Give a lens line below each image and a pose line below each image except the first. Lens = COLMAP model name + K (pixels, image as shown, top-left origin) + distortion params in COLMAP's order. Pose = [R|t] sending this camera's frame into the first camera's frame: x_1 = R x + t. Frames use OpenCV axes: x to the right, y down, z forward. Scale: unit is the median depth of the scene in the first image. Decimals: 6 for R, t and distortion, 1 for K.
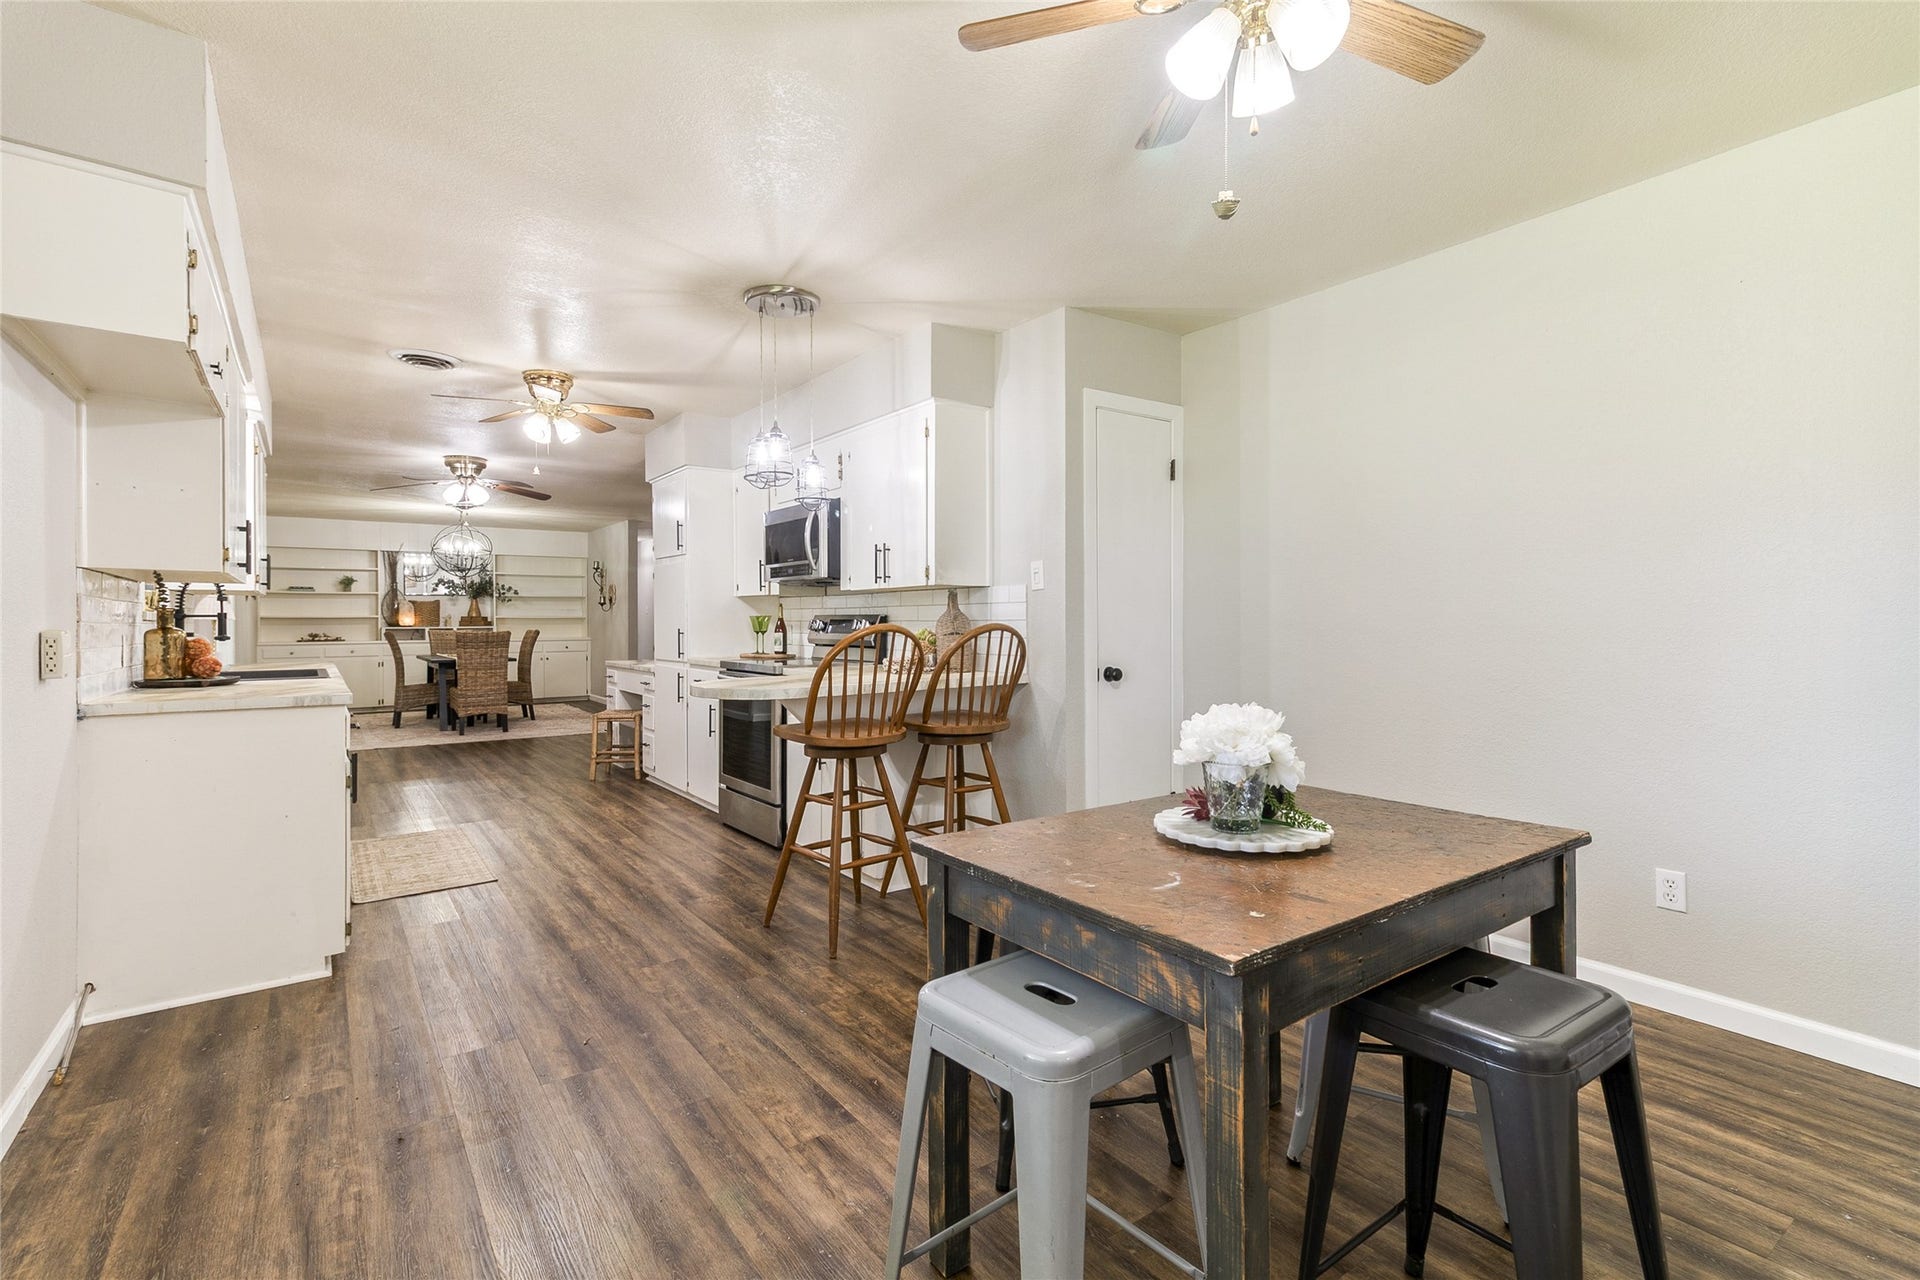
lens RADIAL K [[889.9, 0, 964.5], [0, 889.9, 625.7], [0, 0, 1]] dist [0.023623, 0.000215]
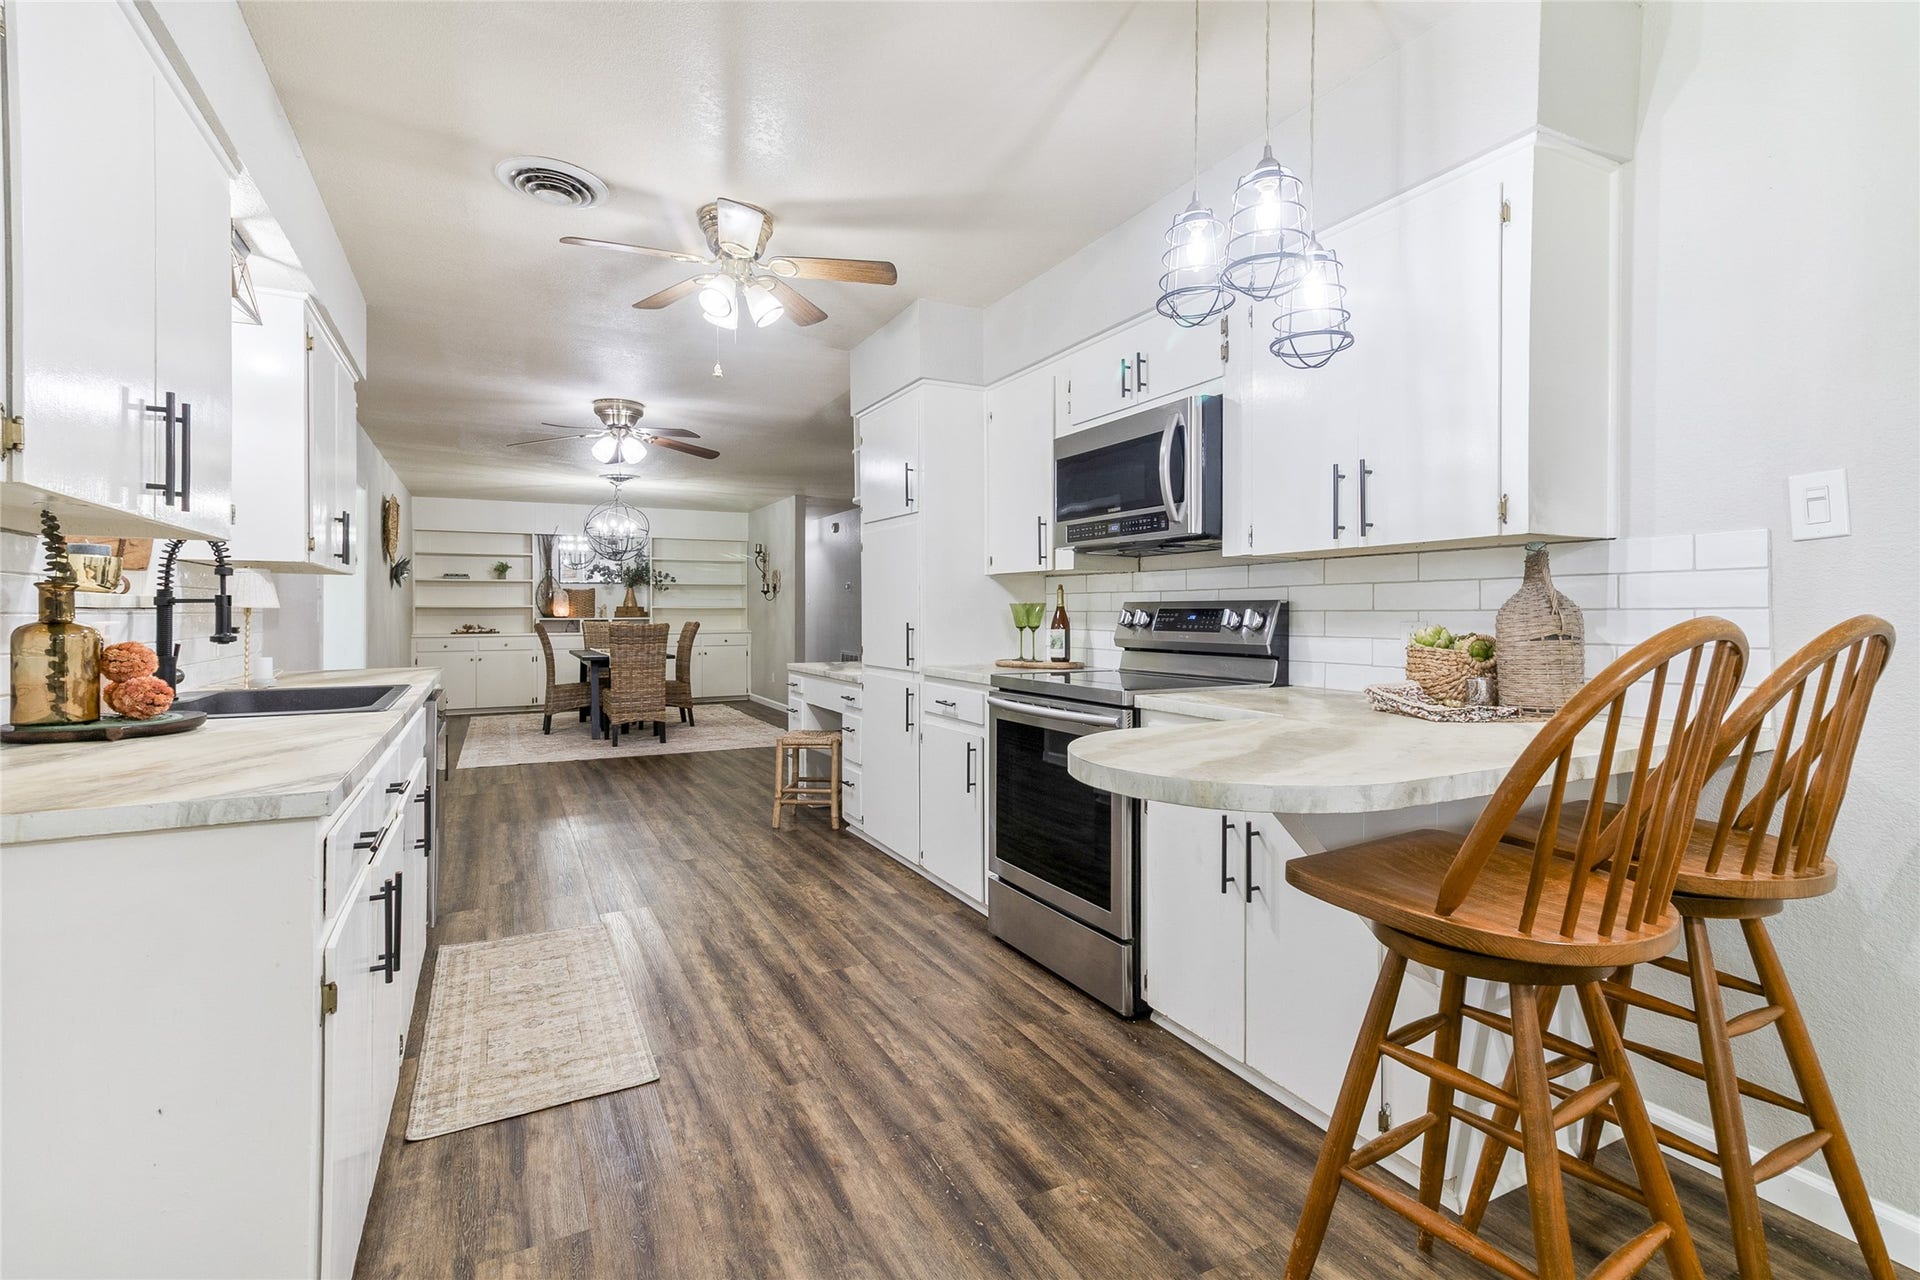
lens RADIAL K [[893.9, 0, 962.6], [0, 893.9, 613.2], [0, 0, 1]] dist [0.023712, 0.000247]
pose [[0.989139, 0.001761, -0.146970, -0.146683], [-0.002436, 0.999987, -0.004413, -0.000594], [0.146960, 0.004724, 0.989131, 0.274995]]
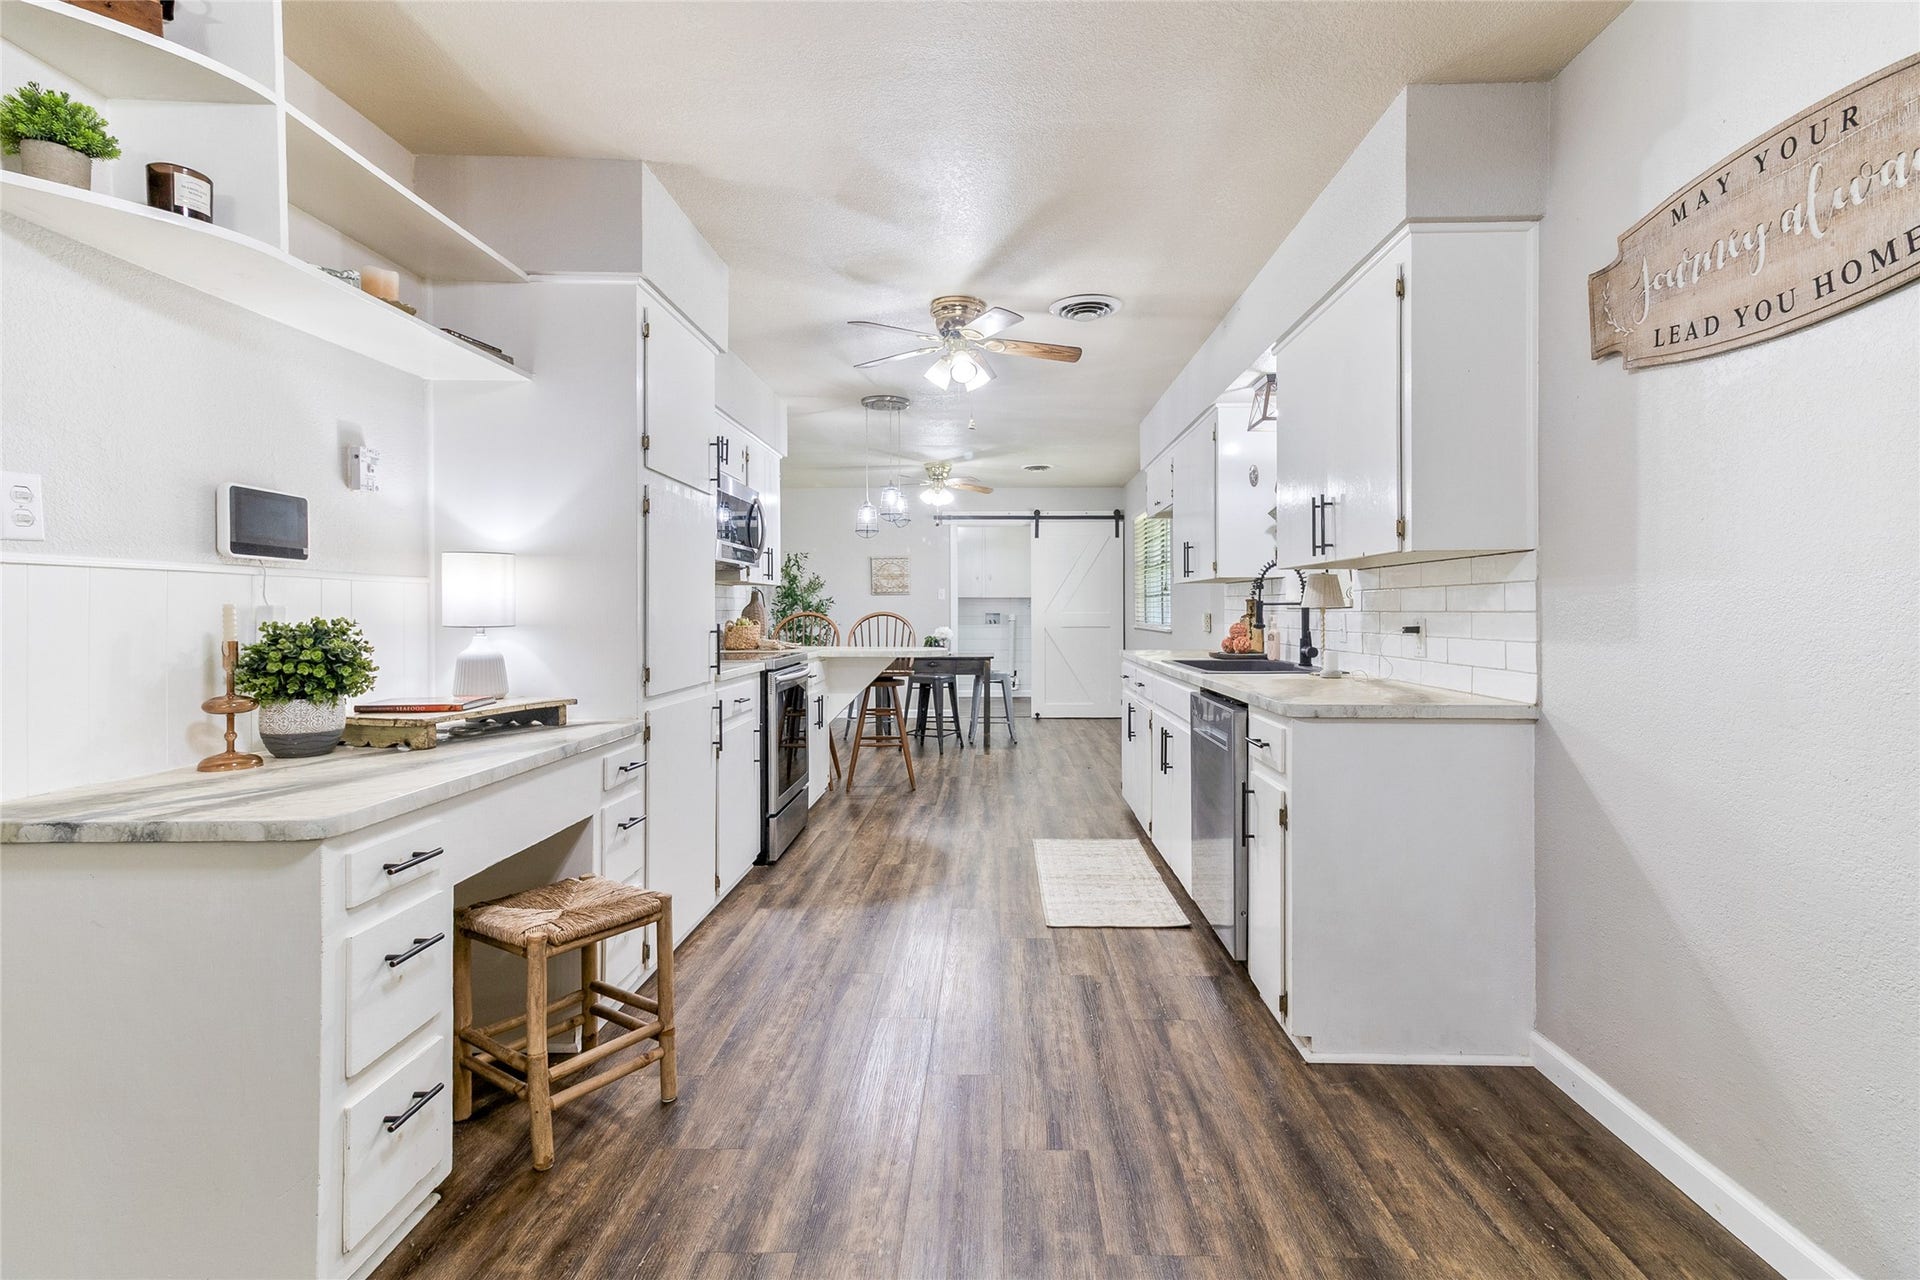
lens RADIAL K [[901.8, 0, 987.9], [0, 901.8, 617.3], [0, 0, 1]] dist [0.027605, 0.000129]
pose [[-0.805481, -0.001159, 0.592621, -0.659280], [0.005325, 0.999944, 0.009194, -0.003941], [-0.592598, 0.010561, -0.805429, 1.118252]]
